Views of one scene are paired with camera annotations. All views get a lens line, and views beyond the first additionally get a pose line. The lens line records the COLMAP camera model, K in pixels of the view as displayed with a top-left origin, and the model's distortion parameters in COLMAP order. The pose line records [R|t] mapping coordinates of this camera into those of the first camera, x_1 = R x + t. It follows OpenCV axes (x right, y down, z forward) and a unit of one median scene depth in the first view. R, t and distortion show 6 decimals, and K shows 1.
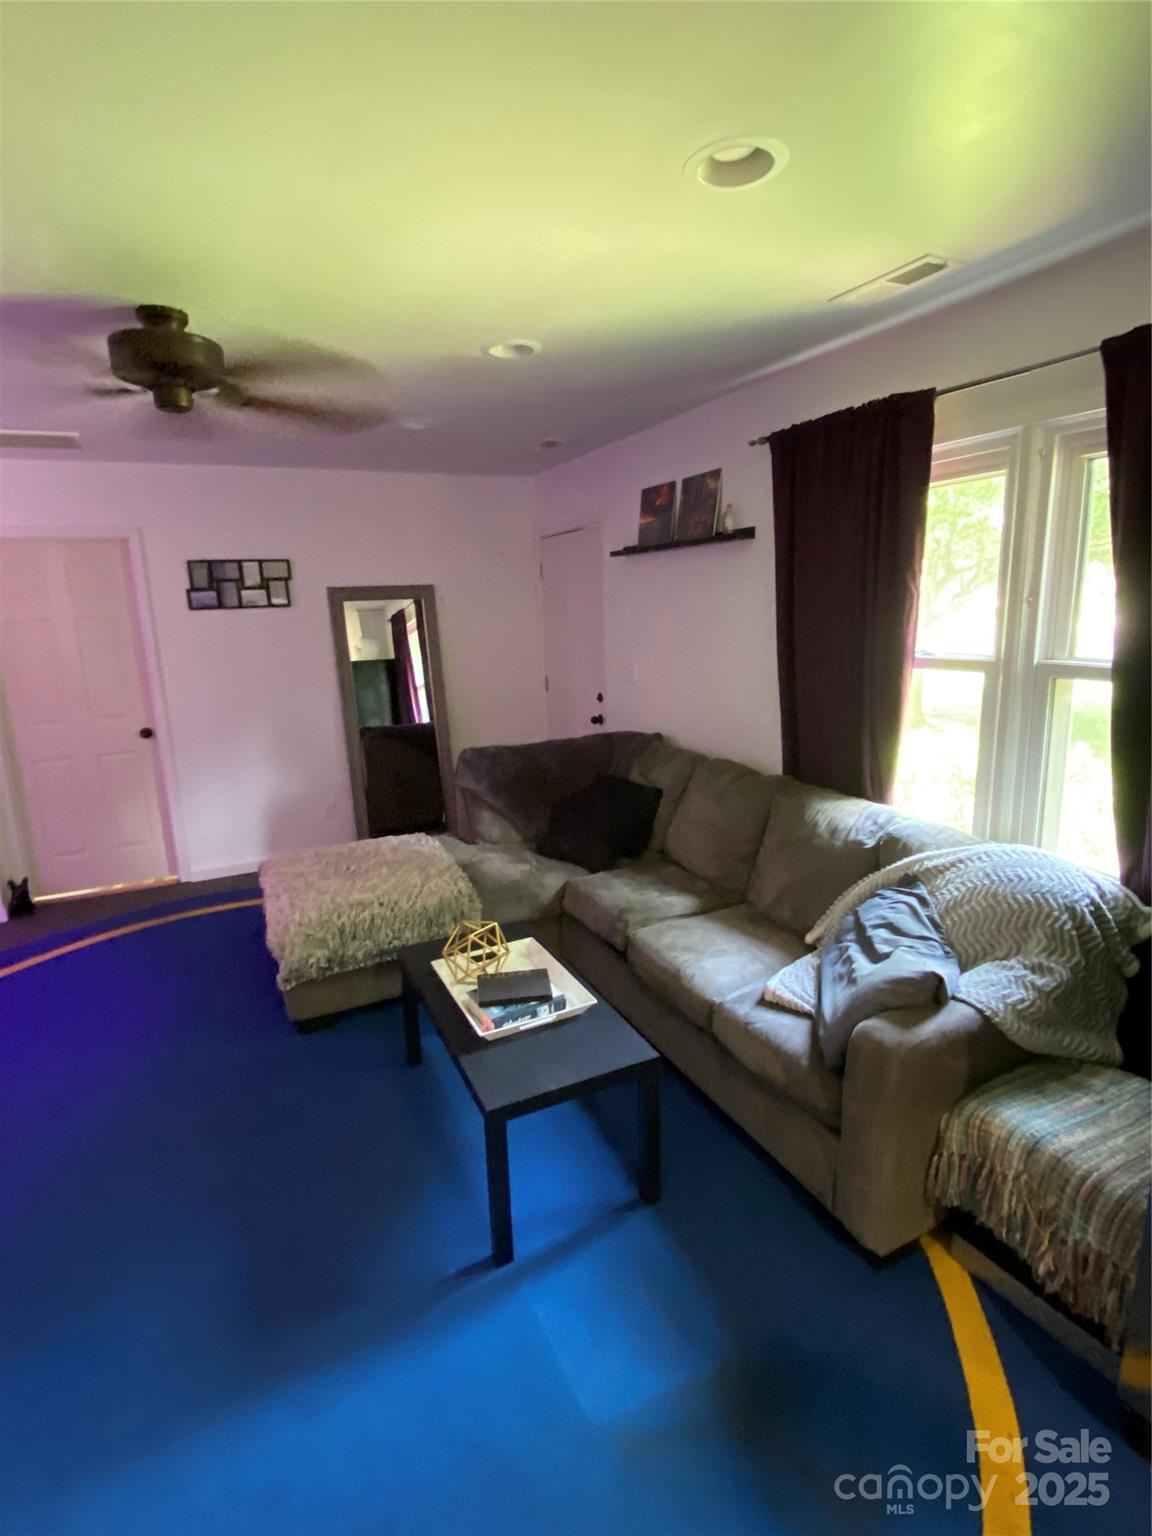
lens RADIAL K [[742.7, 0, 576.0], [0, 742.7, 768.0], [0, 0, 1]] dist [0.001242, -0.000246]
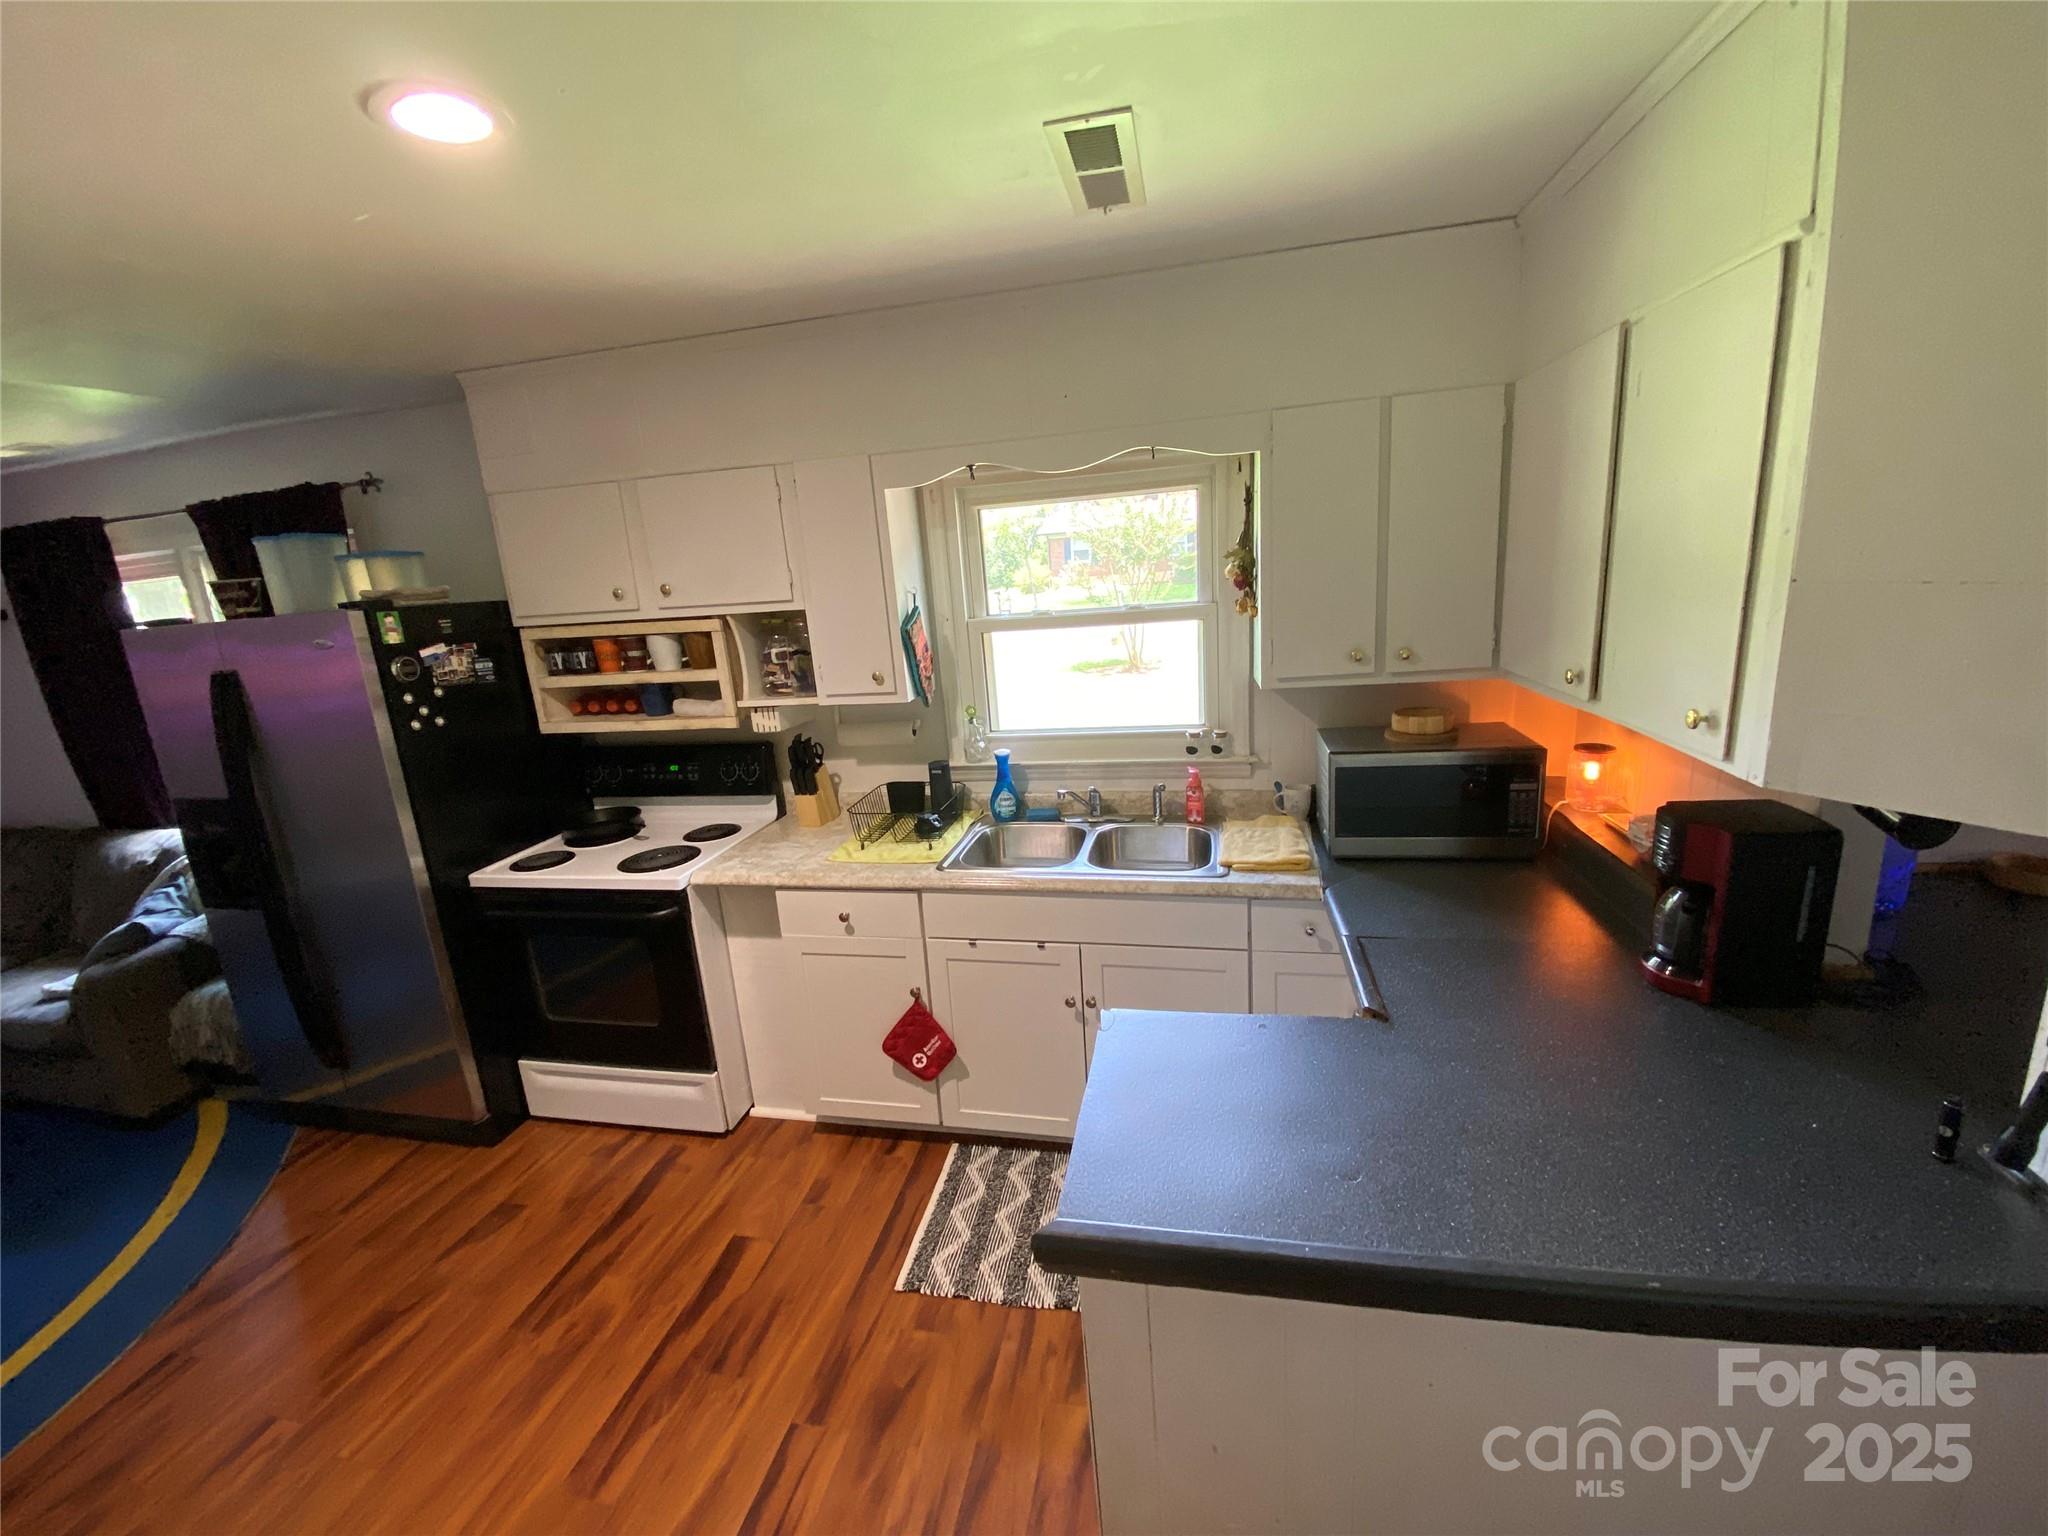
lens RADIAL K [[828.0, 0, 1024.0], [0, 828.0, 768.0], [0, 0, 1]] dist [-0.013155, -0.000311]
pose [[0.622342, -0.192898, 0.758605, 0.187375], [0.218824, 0.973392, 0.067996, 0.114140], [-0.751536, 0.123685, 0.647994, -0.664080]]
